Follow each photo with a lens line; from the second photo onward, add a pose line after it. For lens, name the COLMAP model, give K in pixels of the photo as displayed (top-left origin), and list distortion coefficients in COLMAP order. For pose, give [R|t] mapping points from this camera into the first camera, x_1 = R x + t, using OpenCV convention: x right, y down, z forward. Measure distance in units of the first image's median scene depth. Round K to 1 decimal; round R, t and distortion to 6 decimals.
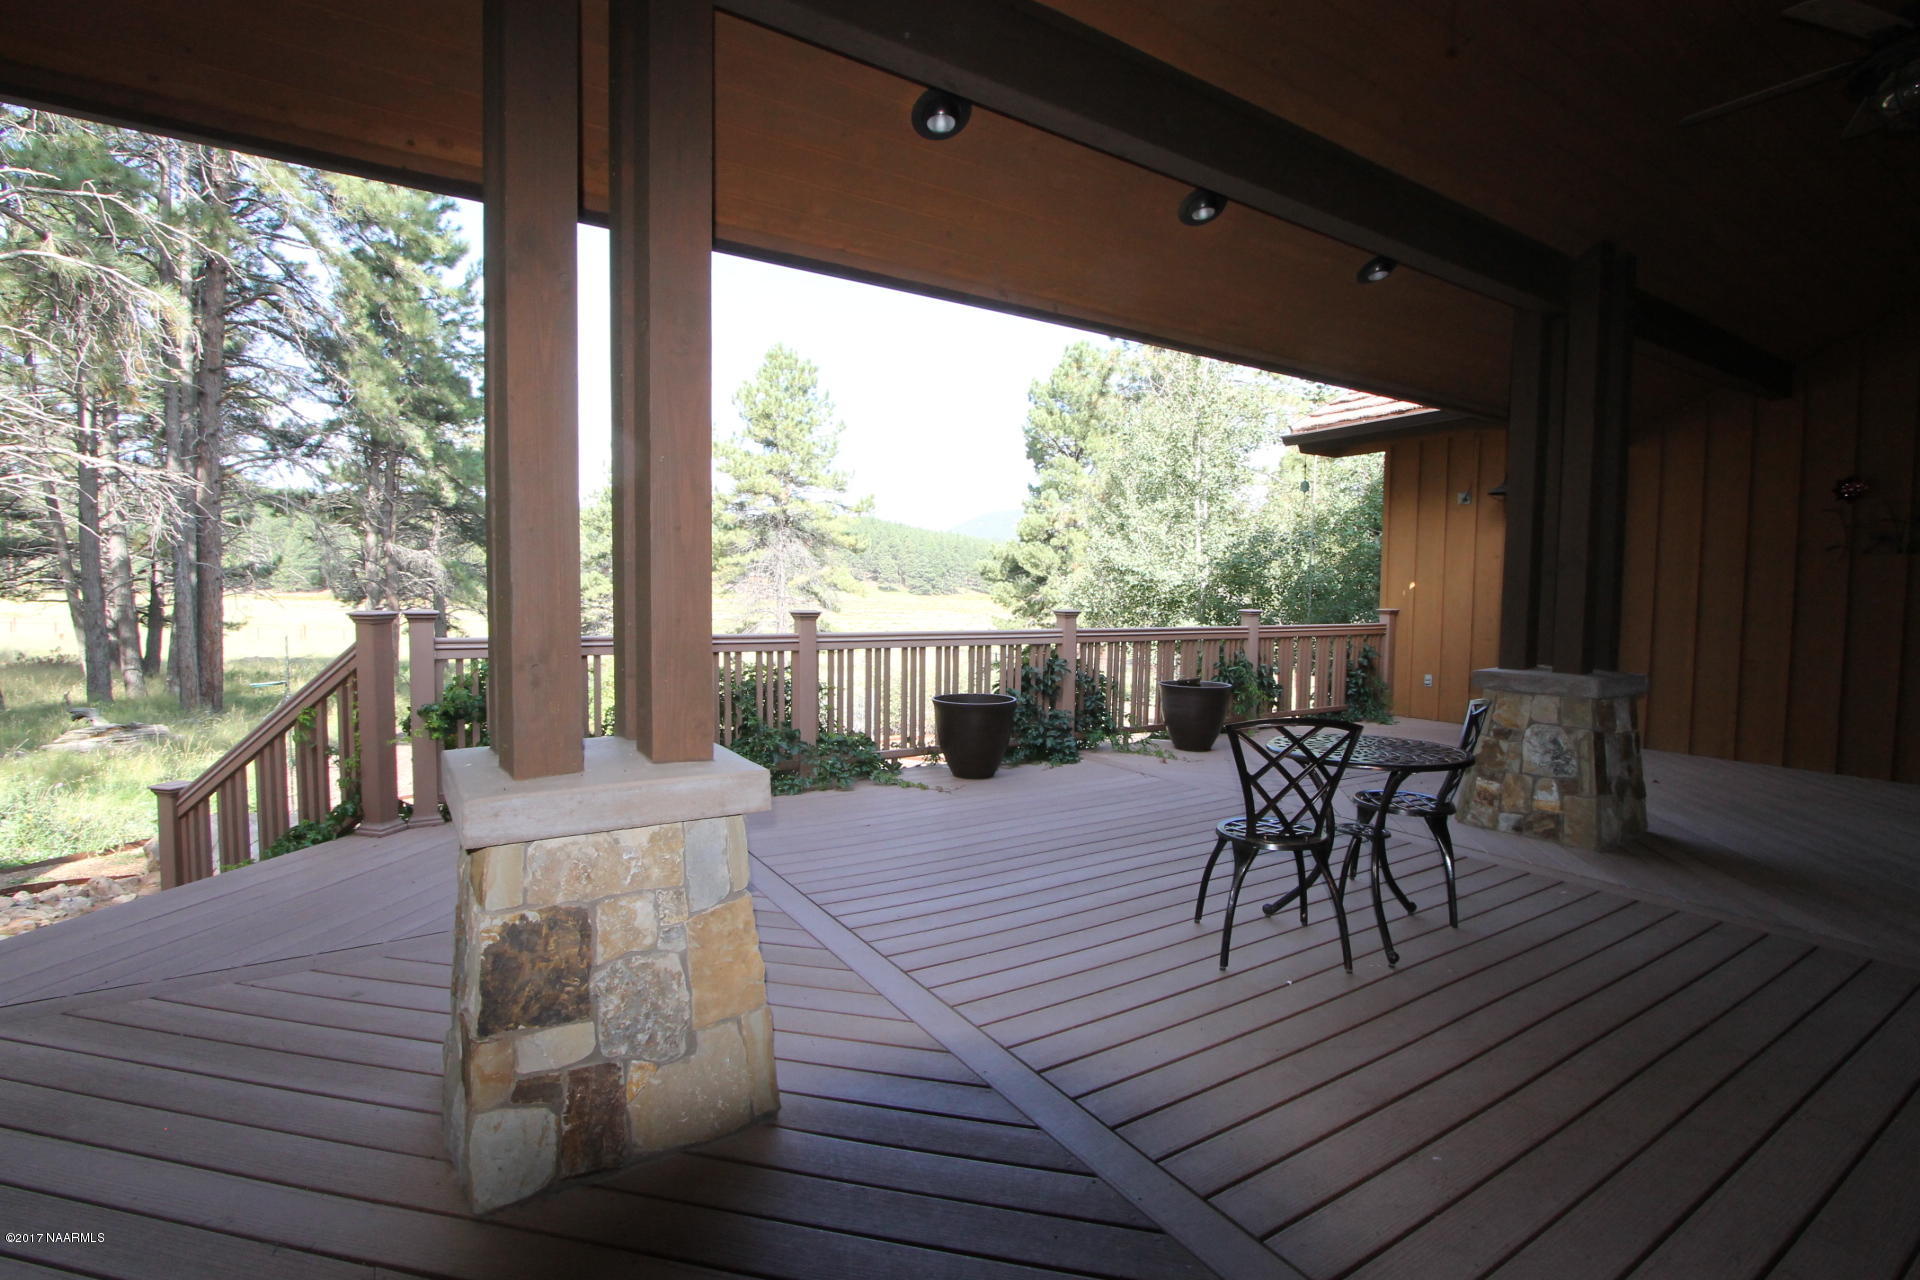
lens RADIAL K [[921.0, 0, 960.1], [0, 921.0, 639.4], [0, 0, 1]] dist [-0.016106, 0.000786]
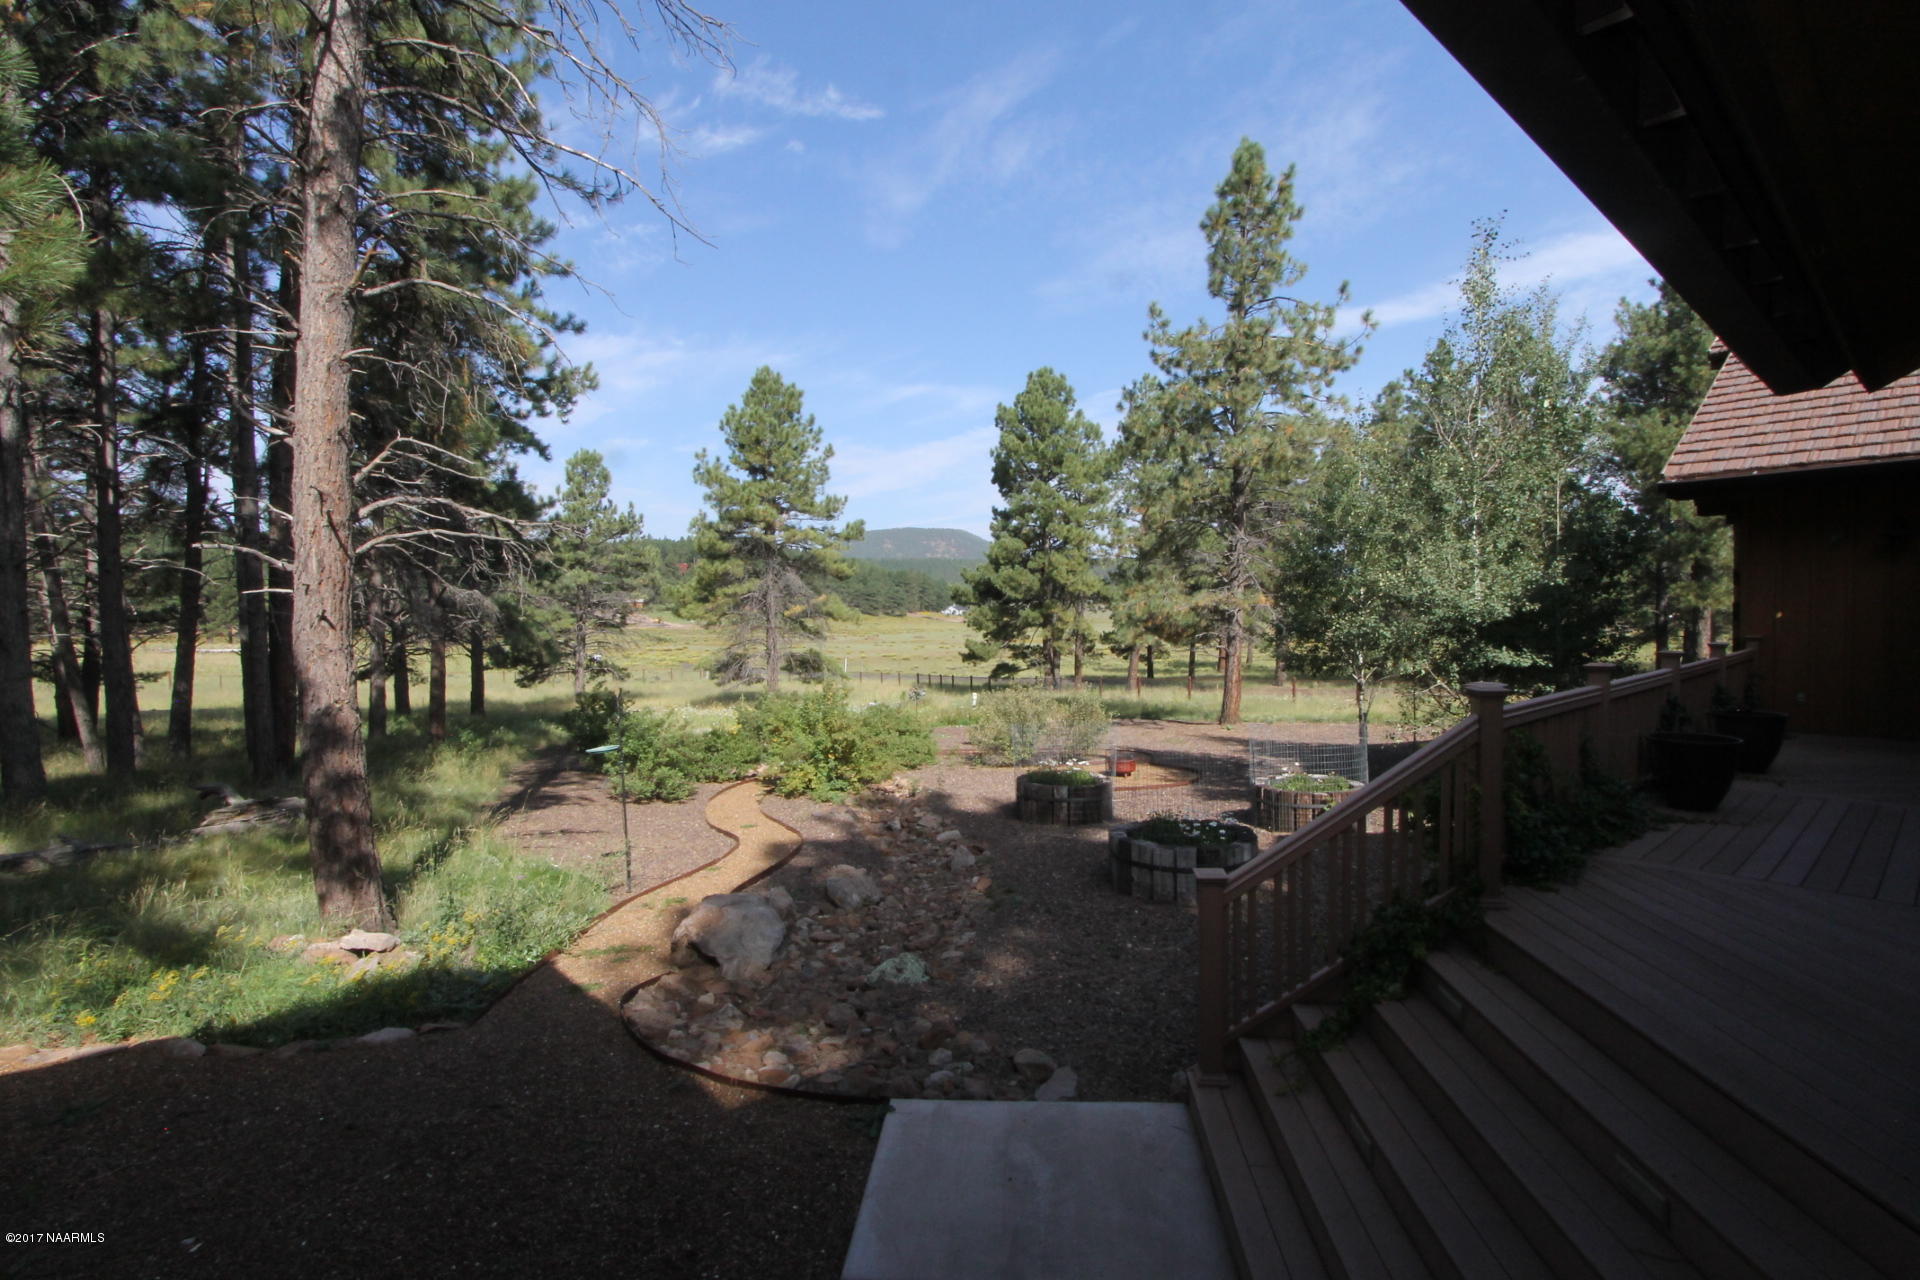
lens RADIAL K [[921.0, 0, 960.6], [0, 921.0, 649.4], [0, 0, 1]] dist [-0.016106, 0.000786]
pose [[0.988396, -0.031846, 0.148521, -0.140975], [0.033273, 0.999421, -0.007134, -0.008729], [-0.148208, 0.011993, 0.988883, 0.007743]]
